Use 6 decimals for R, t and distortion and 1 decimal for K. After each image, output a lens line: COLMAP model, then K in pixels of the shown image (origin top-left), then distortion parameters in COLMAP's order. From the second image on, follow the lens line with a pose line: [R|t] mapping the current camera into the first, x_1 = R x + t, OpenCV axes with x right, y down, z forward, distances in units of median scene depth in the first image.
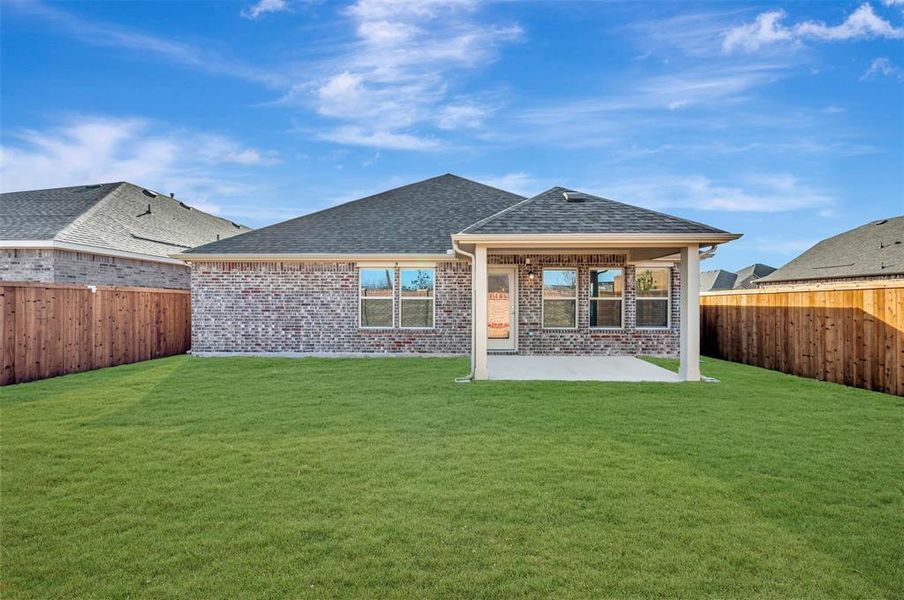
lens RADIAL K [[360.2, 0, 453.6], [0, 360.2, 299.0], [0, 0, 1]] dist [0.004567, 0.000294]
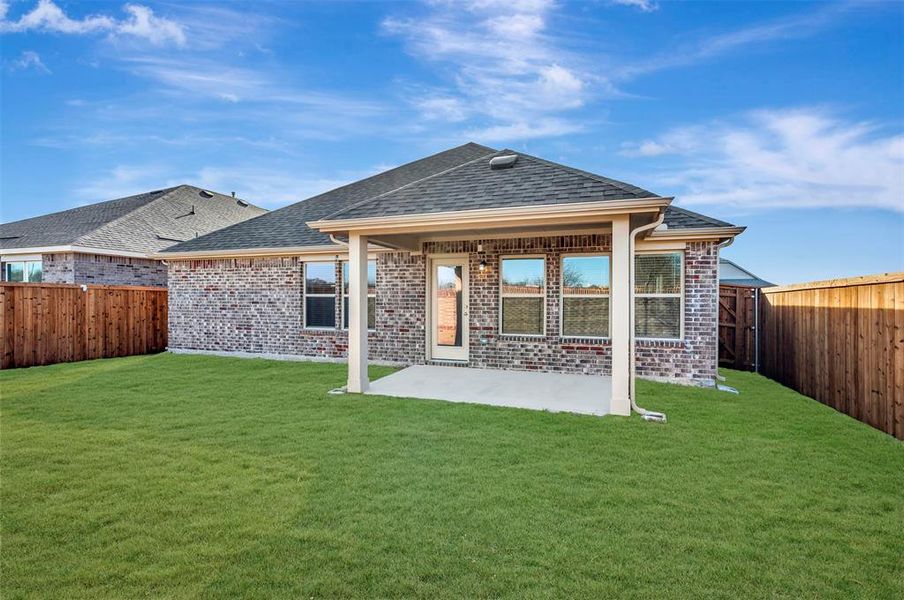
lens RADIAL K [[443.4, 0, 454.5], [0, 443.4, 300.6], [0, 0, 1]] dist [0.009125, -0.000409]
pose [[0.944589, 0.002199, -0.328249, 0.469056], [0.000288, 0.999972, 0.007528, 0.001551], [0.328256, -0.007206, 0.944561, 0.071137]]
